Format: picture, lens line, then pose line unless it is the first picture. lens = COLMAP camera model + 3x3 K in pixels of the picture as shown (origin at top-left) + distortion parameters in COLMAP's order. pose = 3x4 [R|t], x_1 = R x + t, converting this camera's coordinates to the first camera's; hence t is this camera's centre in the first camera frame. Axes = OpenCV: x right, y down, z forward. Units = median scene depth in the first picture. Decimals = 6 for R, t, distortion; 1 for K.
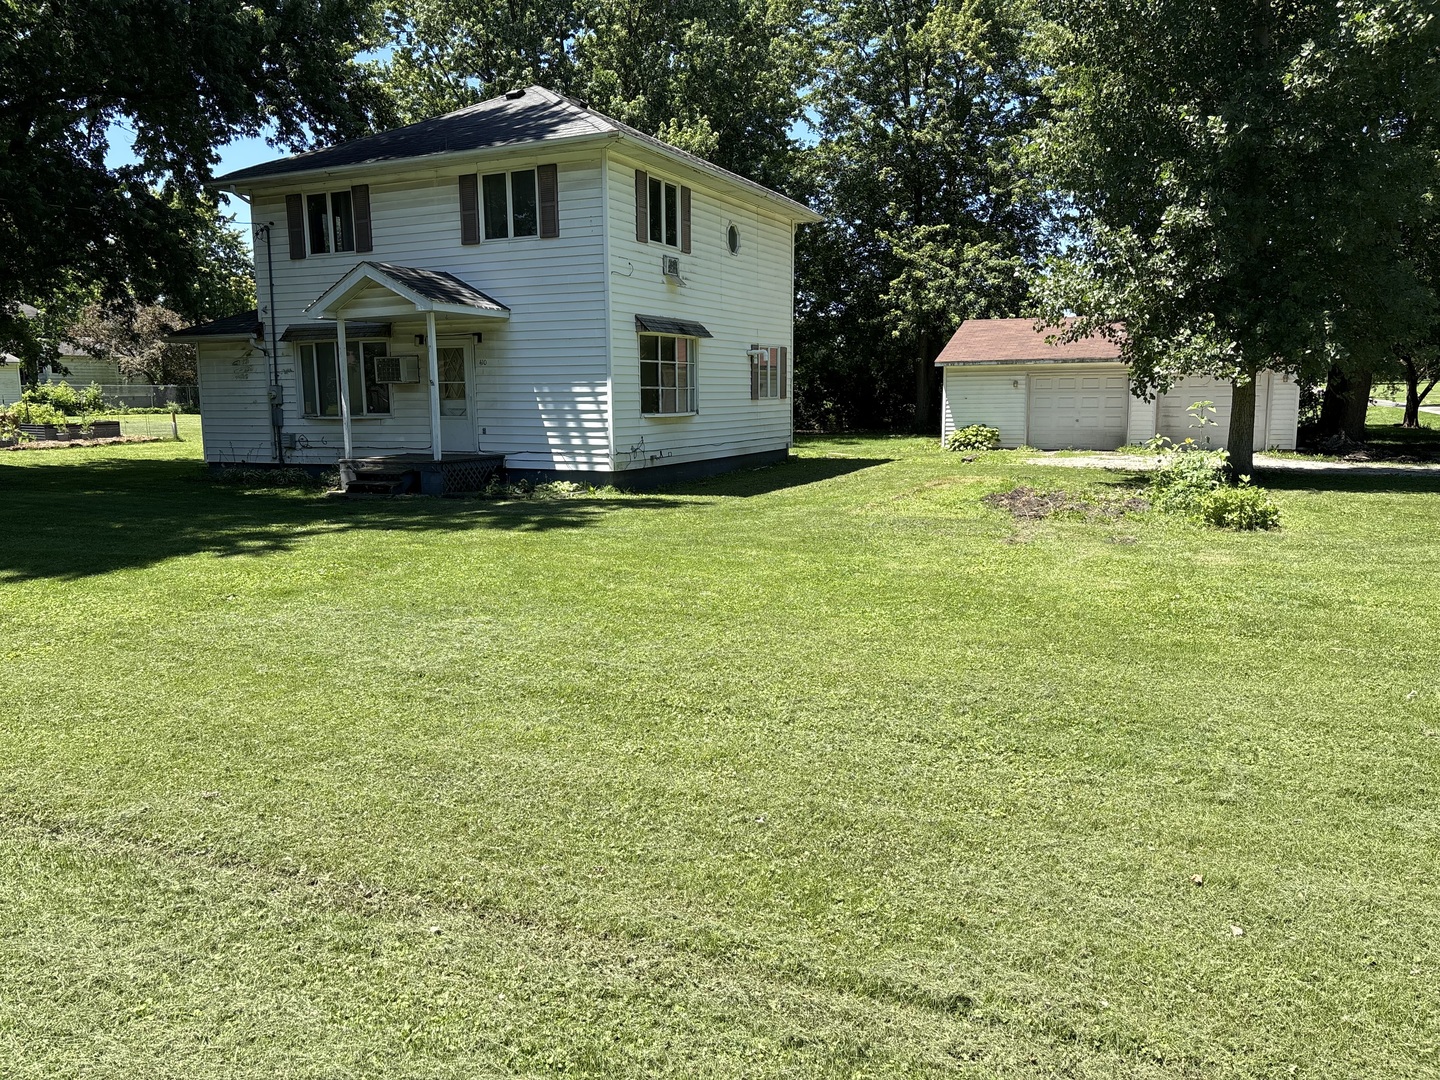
lens RADIAL K [[1073.0, 0, 720.0], [0, 1073.0, 540.0], [0, 0, 1]] dist [0.047099, -0.054085]
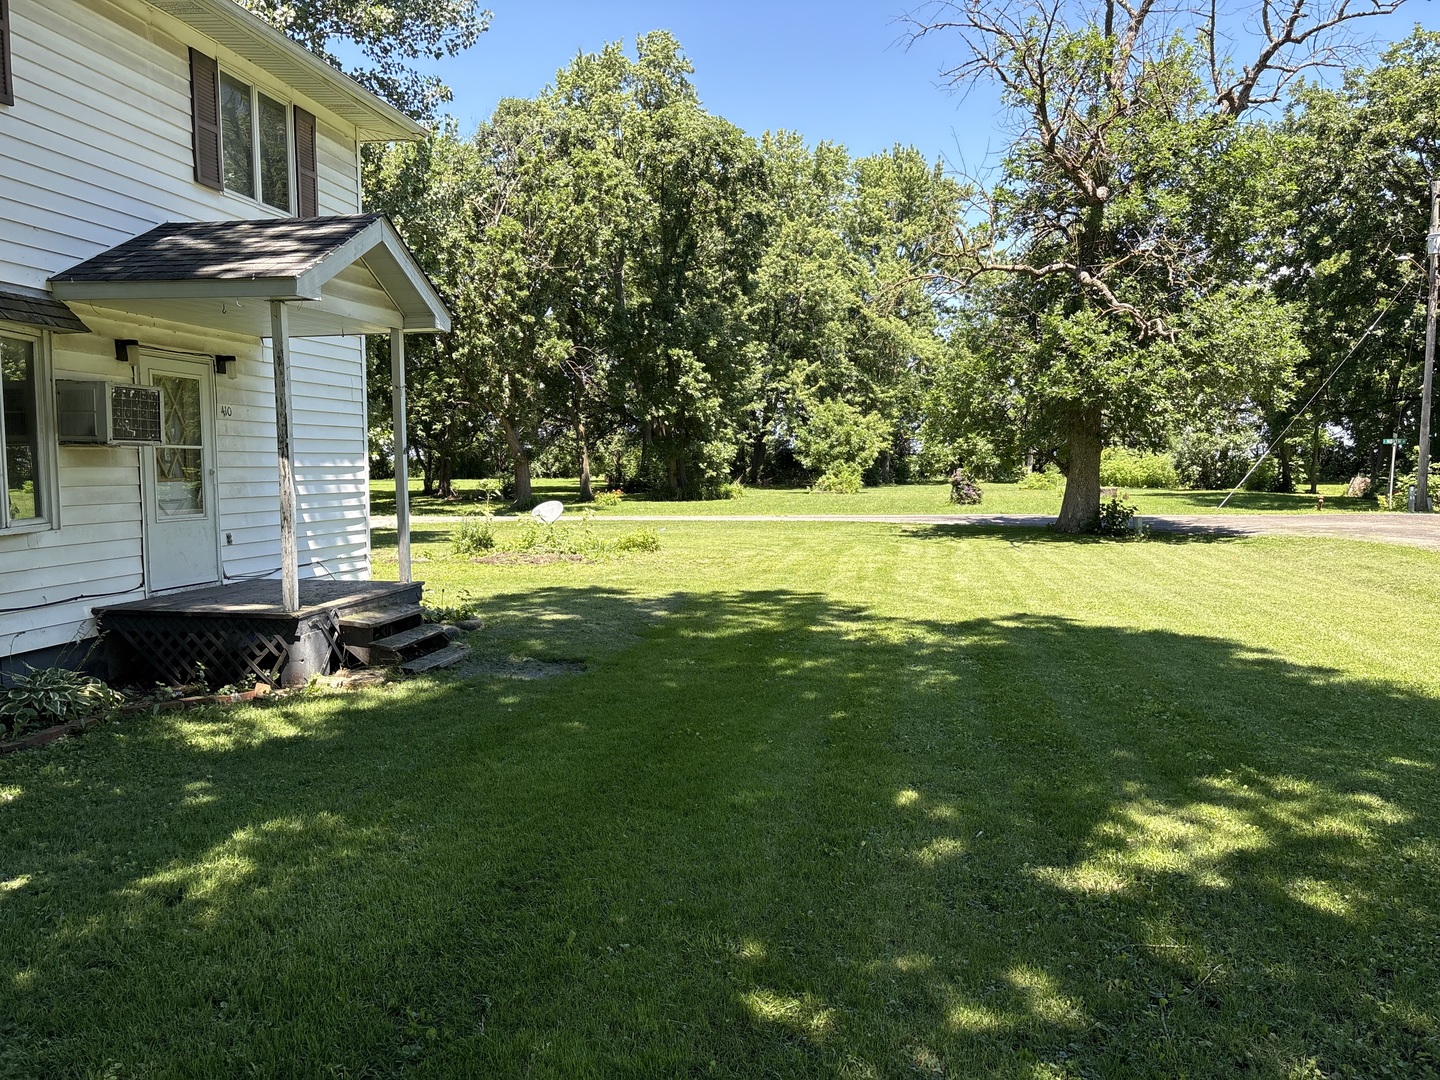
lens RADIAL K [[1073.0, 0, 720.0], [0, 1073.0, 540.0], [0, 0, 1]] dist [0.047099, -0.054085]
pose [[-0.238996, -0.061818, 0.969051, -0.808047], [0.134856, 0.986187, 0.096171, -0.121268], [-0.961610, 0.153667, -0.227358, 0.901632]]
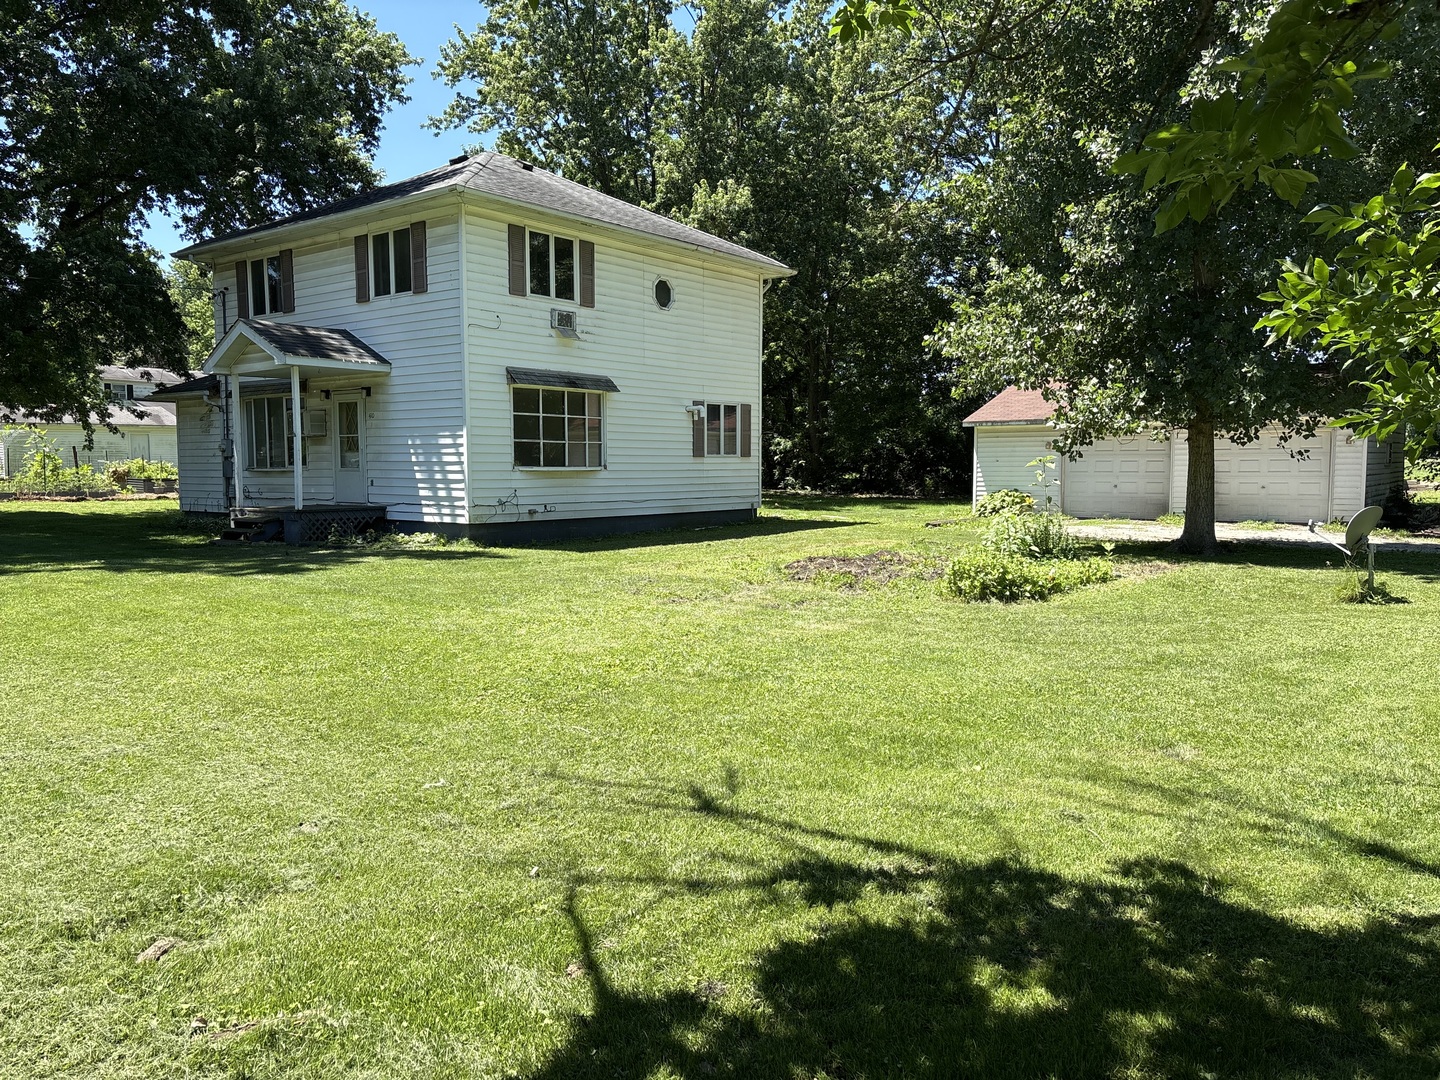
lens RADIAL K [[1073.0, 0, 720.0], [0, 1073.0, 540.0], [0, 0, 1]] dist [0.047099, -0.054085]
pose [[0.975286, 0.023998, -0.219639, 0.331290], [-0.038189, 0.997432, -0.060595, 0.002066], [0.217621, 0.067486, 0.973698, 0.085297]]
